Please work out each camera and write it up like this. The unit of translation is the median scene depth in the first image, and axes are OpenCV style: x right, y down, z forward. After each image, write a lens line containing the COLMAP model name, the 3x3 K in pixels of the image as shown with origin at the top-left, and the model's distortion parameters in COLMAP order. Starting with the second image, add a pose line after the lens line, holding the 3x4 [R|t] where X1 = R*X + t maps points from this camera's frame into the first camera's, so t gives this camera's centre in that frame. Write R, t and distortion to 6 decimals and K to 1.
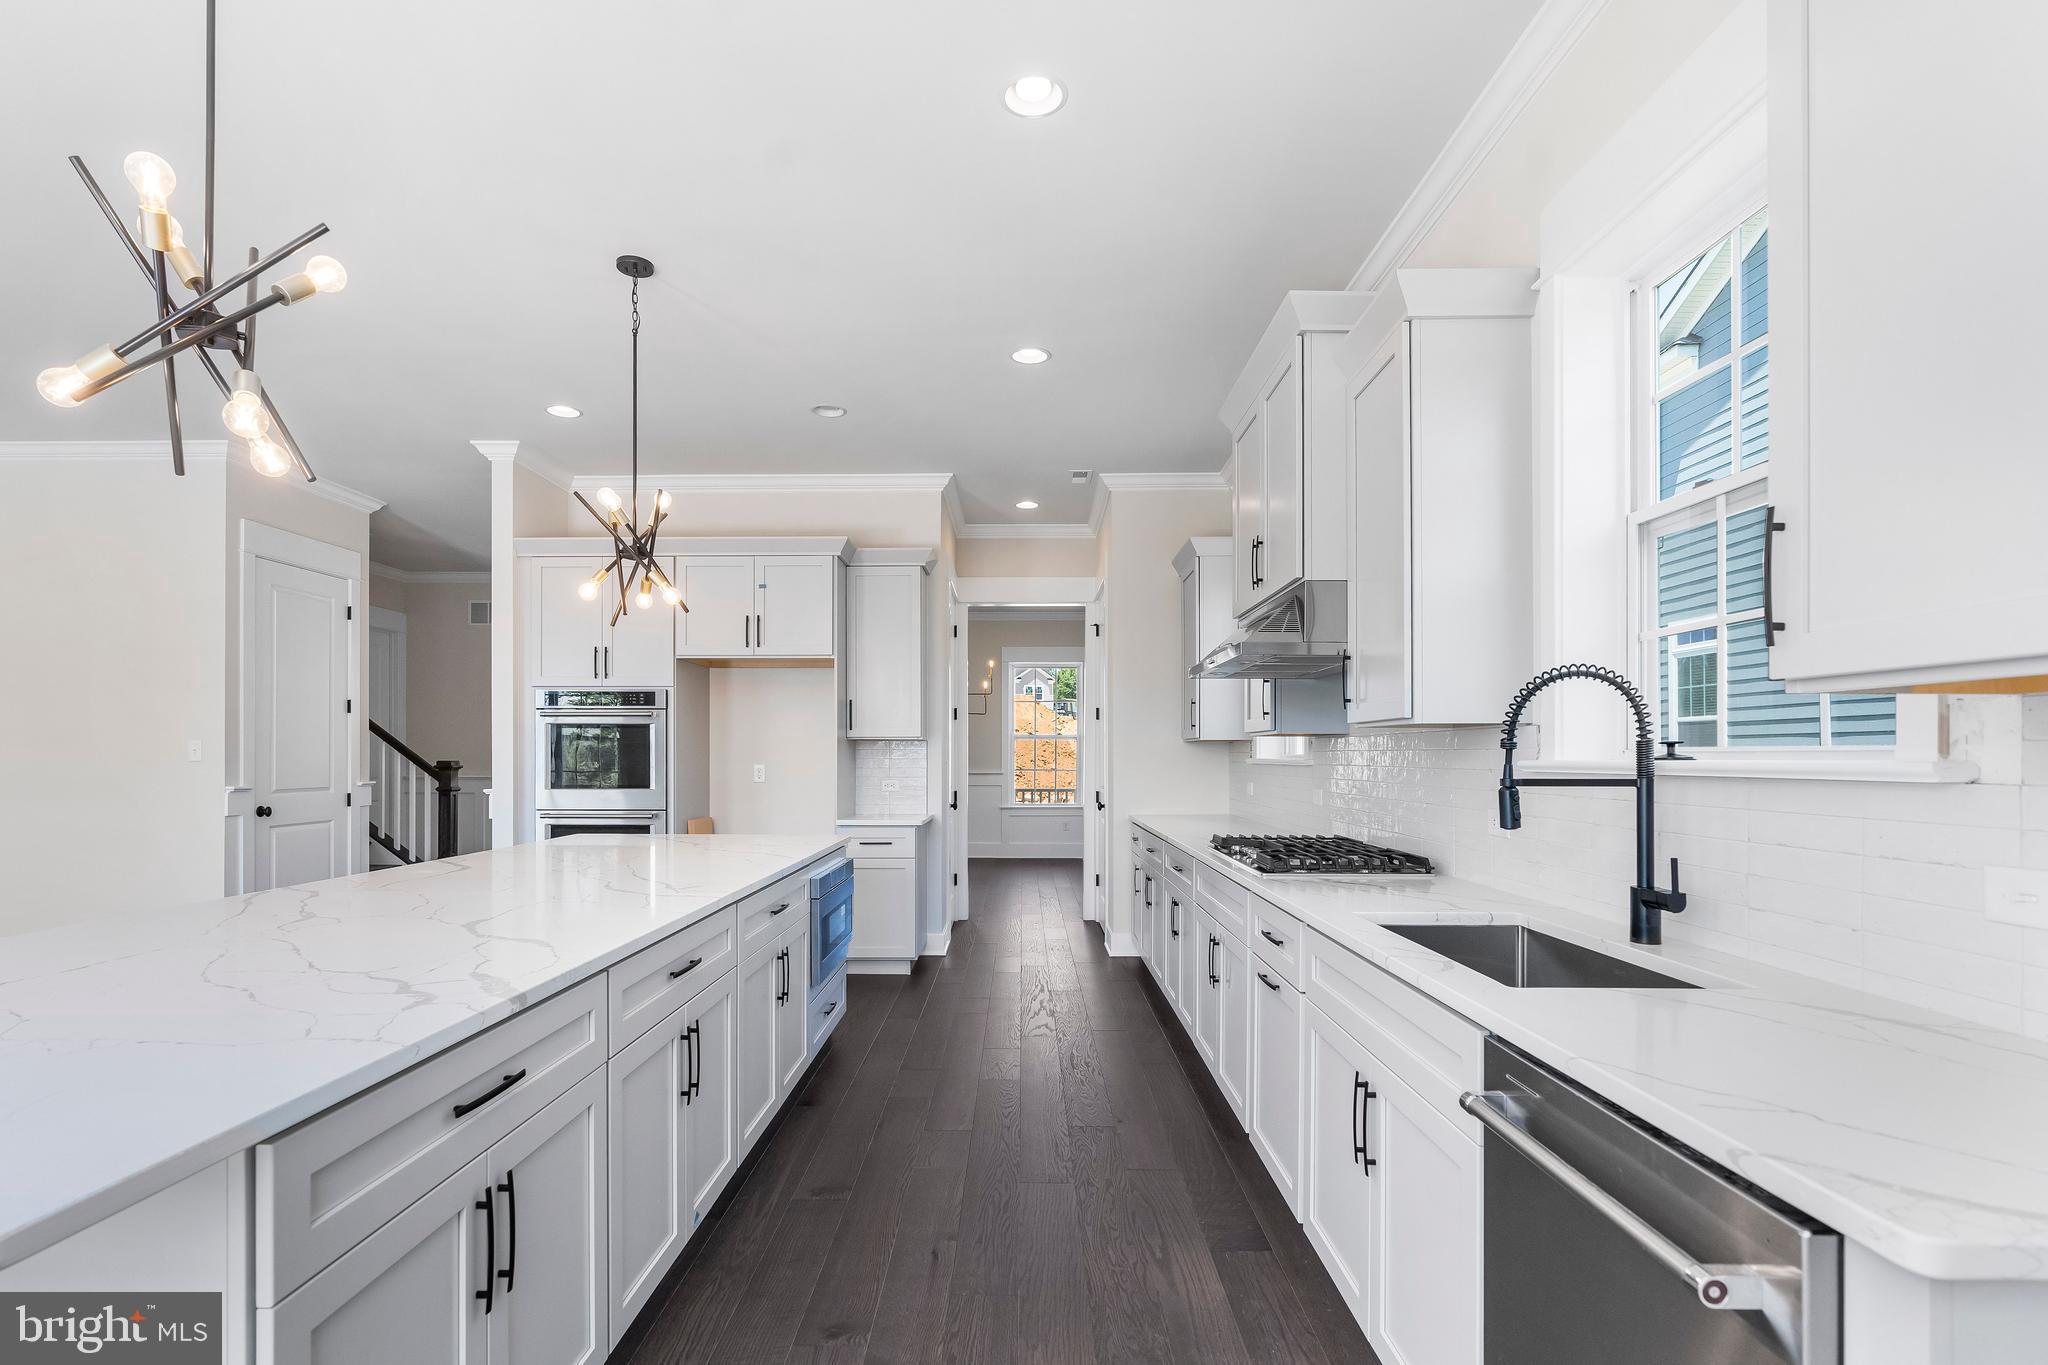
lens RADIAL K [[960.5, 0, 996.7], [0, 960.5, 754.0], [0, 0, 1]] dist [-0.005904, -0.000709]
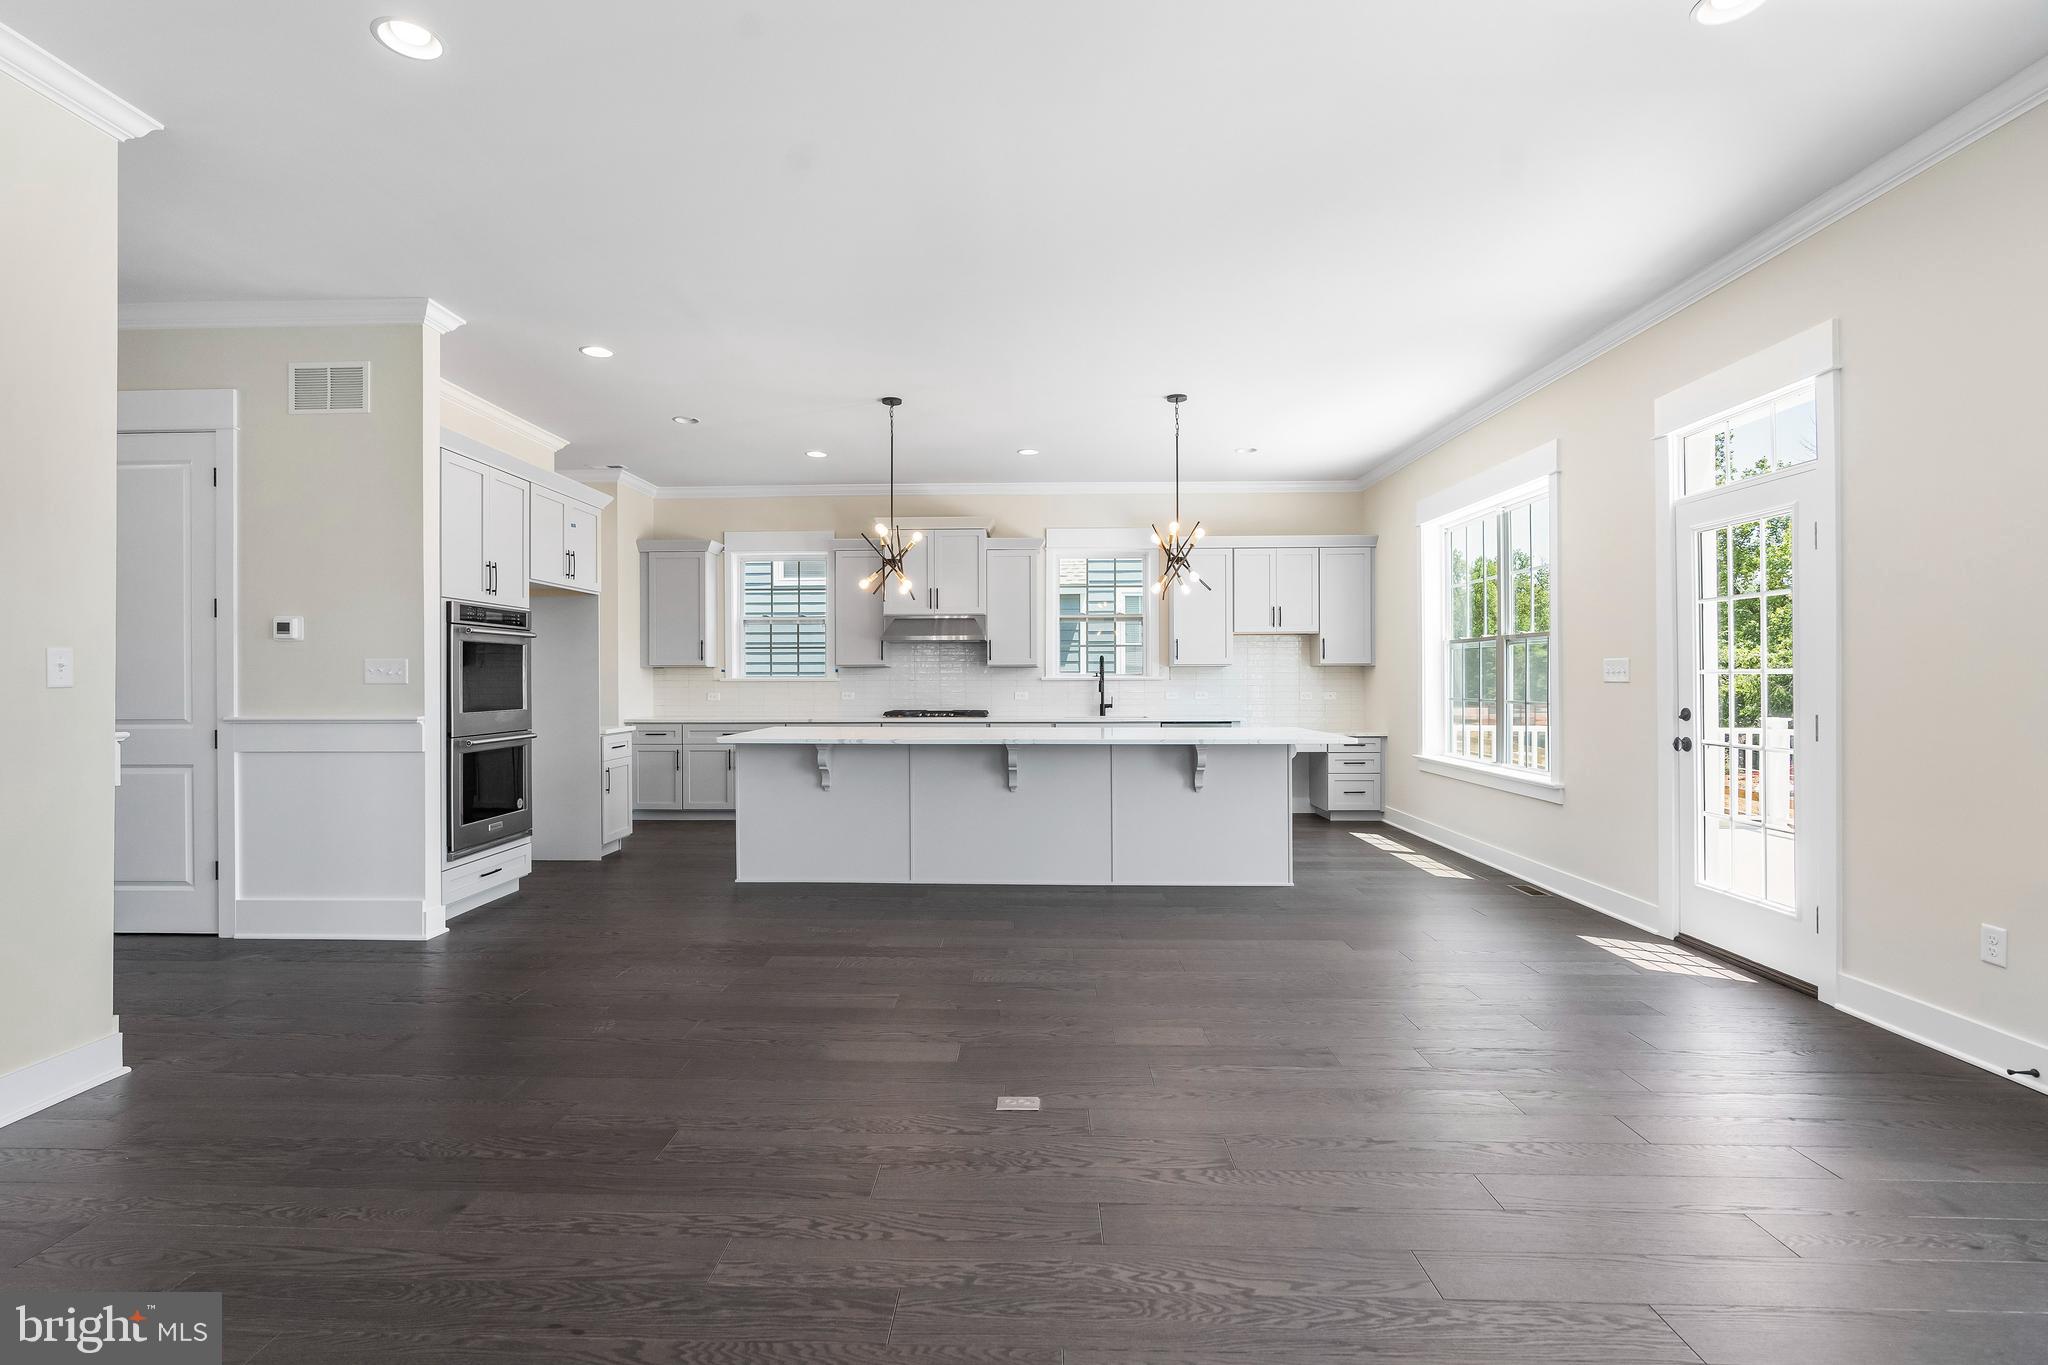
lens RADIAL K [[932.8, 0, 1006.2], [0, 932.8, 680.3], [0, 0, 1]] dist [-0.009361, 0.000209]
pose [[0.012191, -0.002759, 0.999922, -1.328464], [0.002320, 0.999994, 0.002731, 0.004074], [-0.999923, 0.002287, 0.012197, 0.482970]]
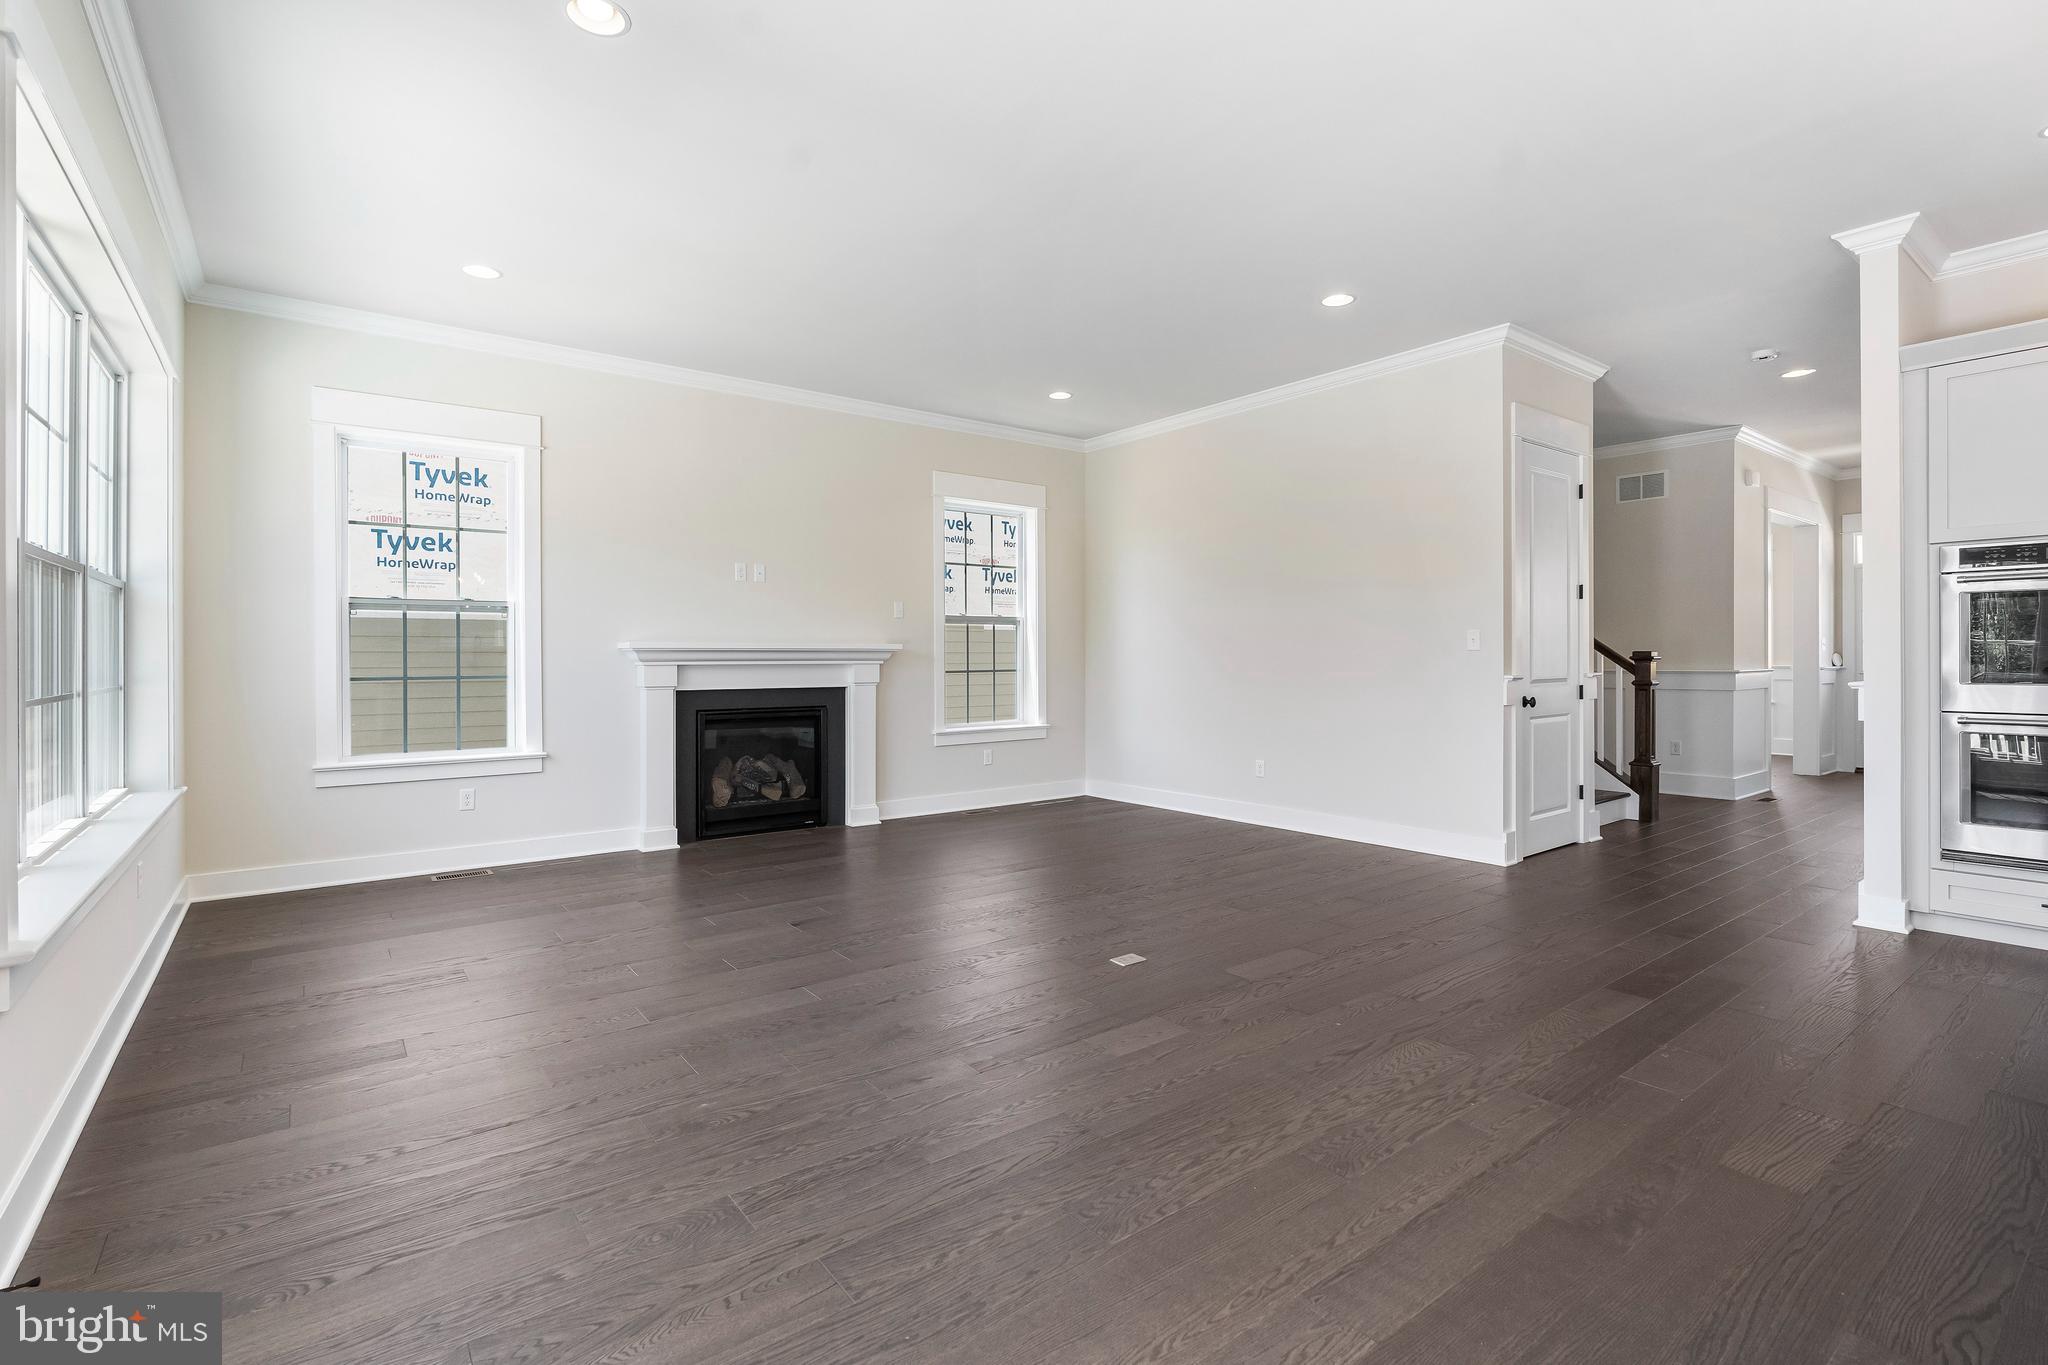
lens RADIAL K [[934.8, 0, 1023.2], [0, 934.8, 659.5], [0, 0, 1]] dist [-0.002366, -0.000142]
pose [[0.626213, -0.002222, -0.779649, -0.363854], [0.007122, 0.999971, 0.002870, 0.011195], [0.779619, -0.007350, 0.626211, 0.006999]]
